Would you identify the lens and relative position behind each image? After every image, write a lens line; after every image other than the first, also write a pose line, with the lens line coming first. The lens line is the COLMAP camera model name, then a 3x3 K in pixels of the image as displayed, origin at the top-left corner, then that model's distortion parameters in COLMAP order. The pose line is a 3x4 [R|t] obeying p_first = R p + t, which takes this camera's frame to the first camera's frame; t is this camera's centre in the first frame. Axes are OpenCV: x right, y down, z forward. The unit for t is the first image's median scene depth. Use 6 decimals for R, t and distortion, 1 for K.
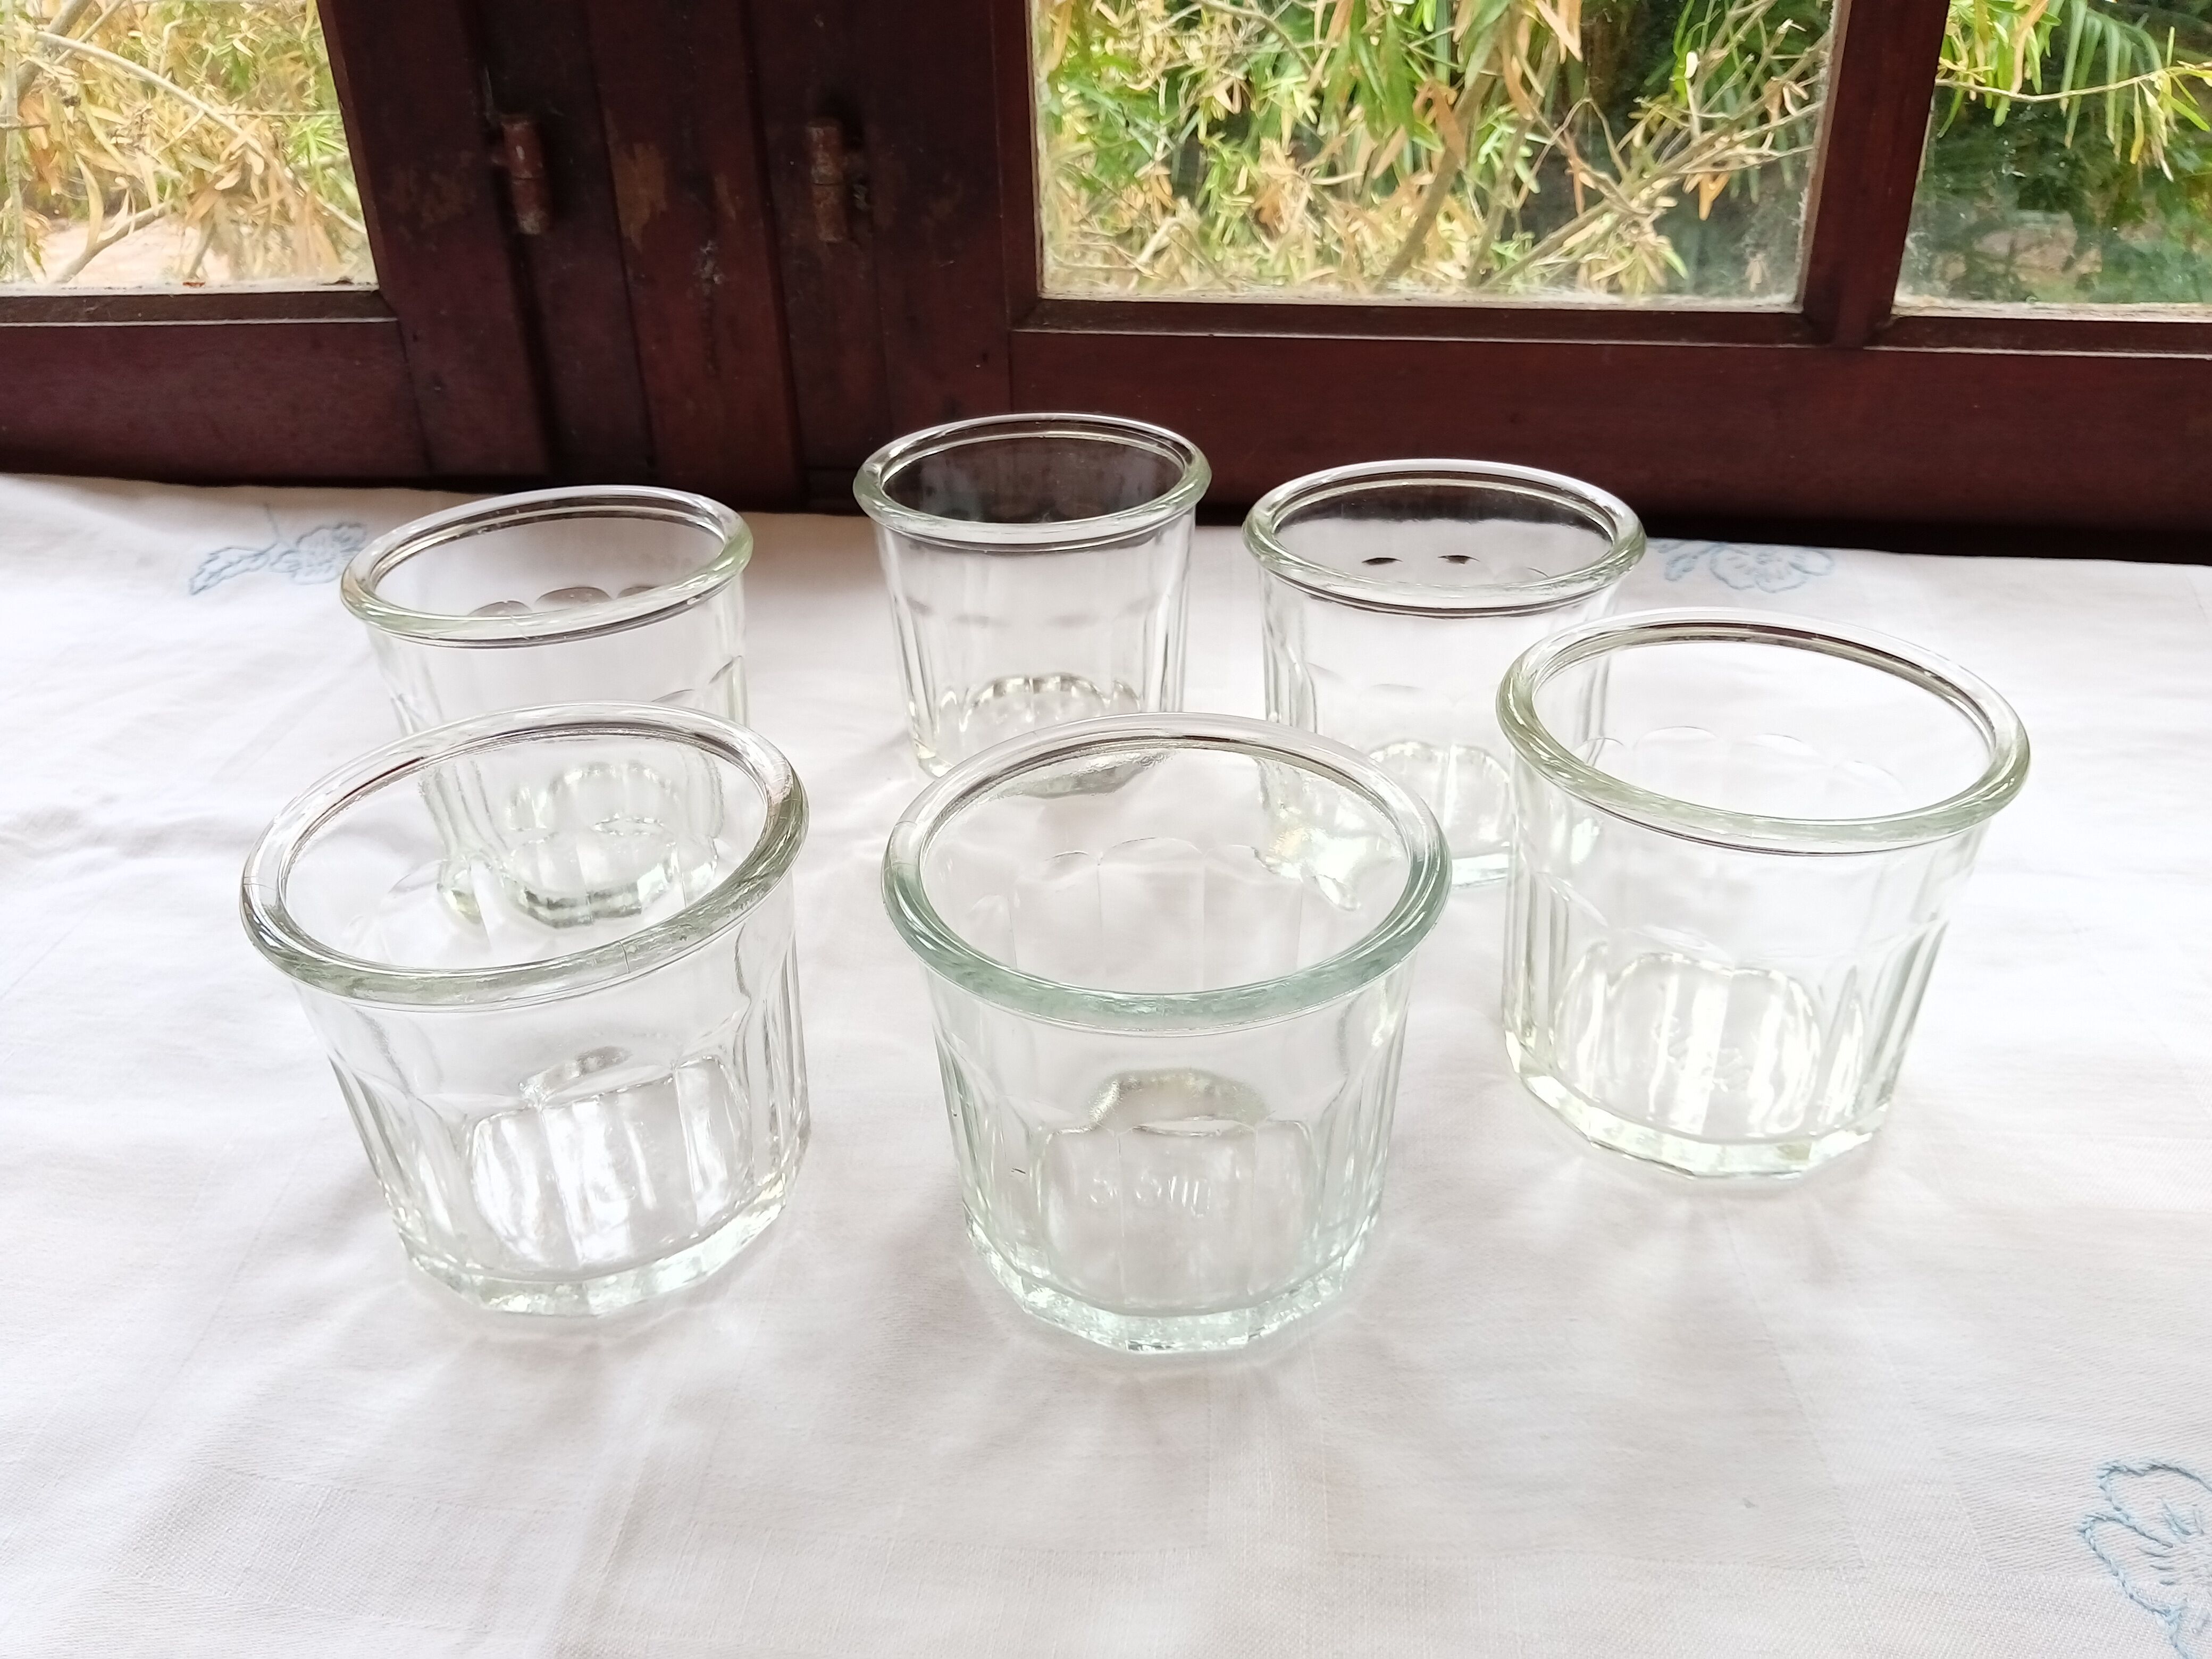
lens RADIAL K [[1806.2, 0, 1106.0], [0, 1806.2, 829.5], [0, 0, 1]] dist [0.004386, -0.000748]
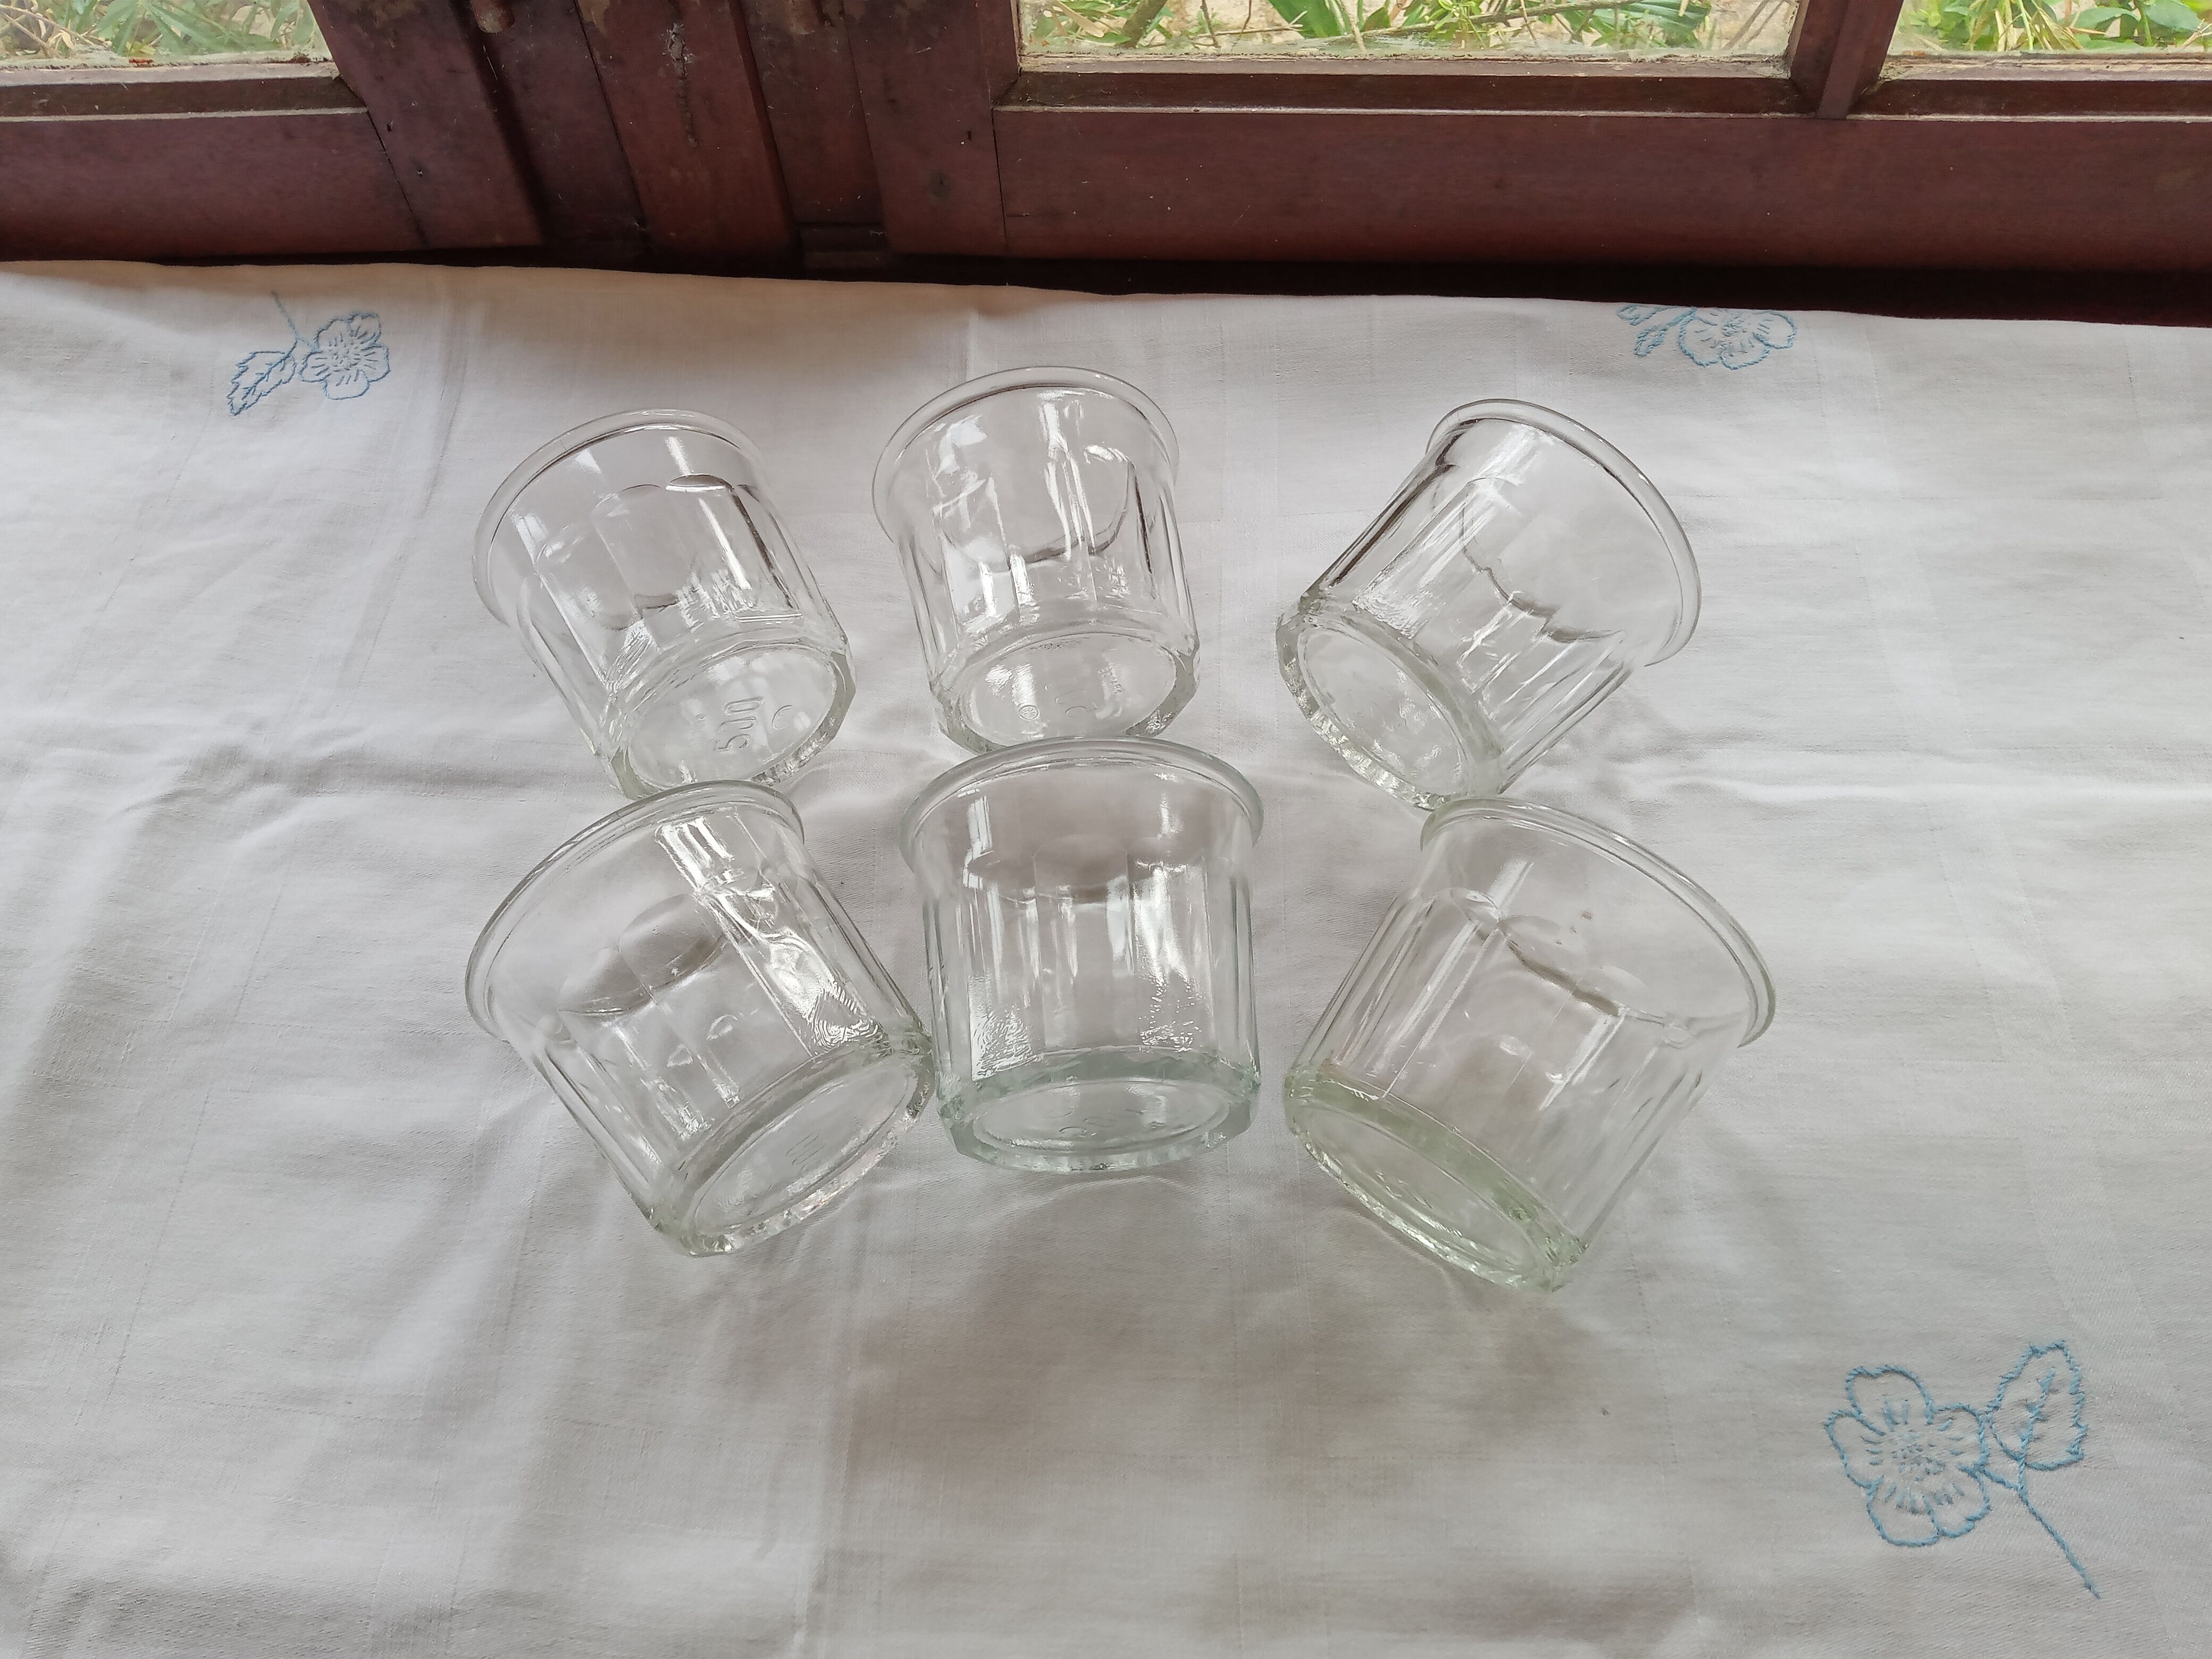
lens RADIAL K [[1802.3, 0, 1106.0], [0, 1802.3, 829.5], [0, 0, 1]] dist [0.014389, -0.013957]
pose [[0.998276, -0.058222, -0.007447, -0.006669], [0.056043, 0.907716, 0.415825, -0.323609], [-0.017451, -0.415526, 0.909414, -0.064900]]
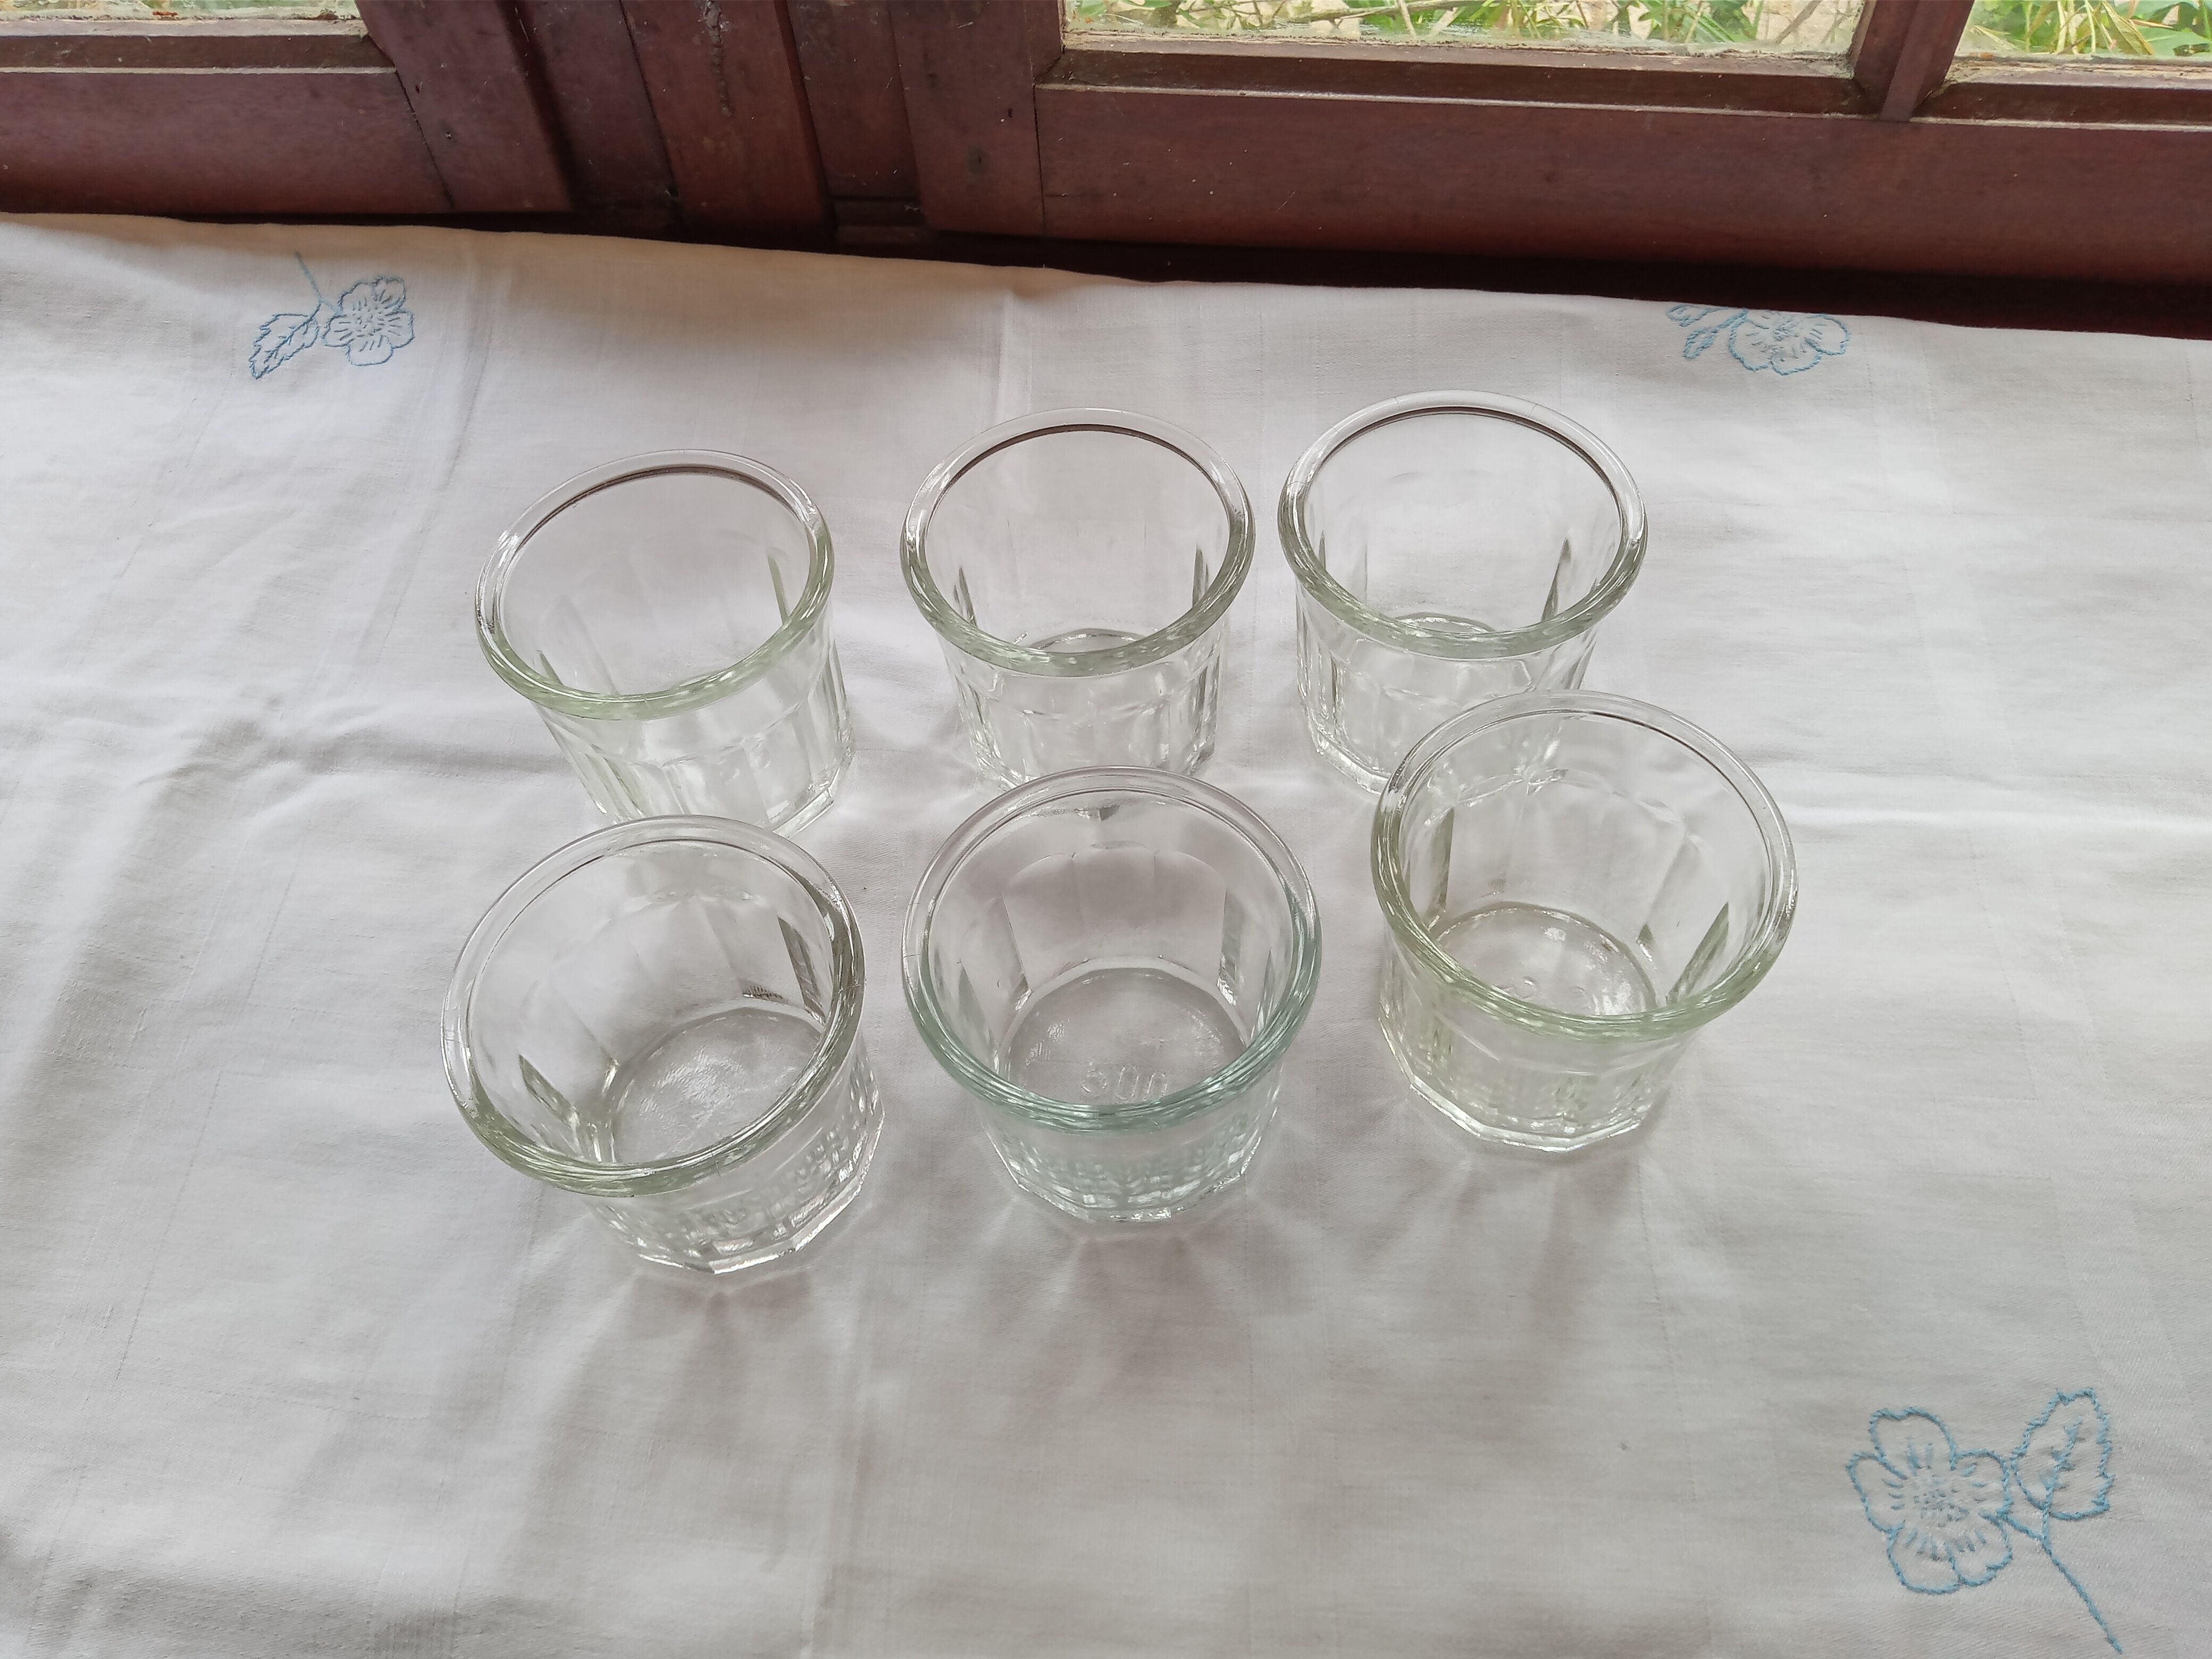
lens RADIAL K [[1806.2, 0, 1106.0], [0, 1806.2, 829.5], [0, 0, 1]] dist [0.004386, -0.000748]
pose [[0.999444, -0.030466, -0.013523, -0.013695], [0.033312, 0.898760, 0.437175, -0.338254], [-0.001165, -0.437382, 0.899275, -0.044647]]
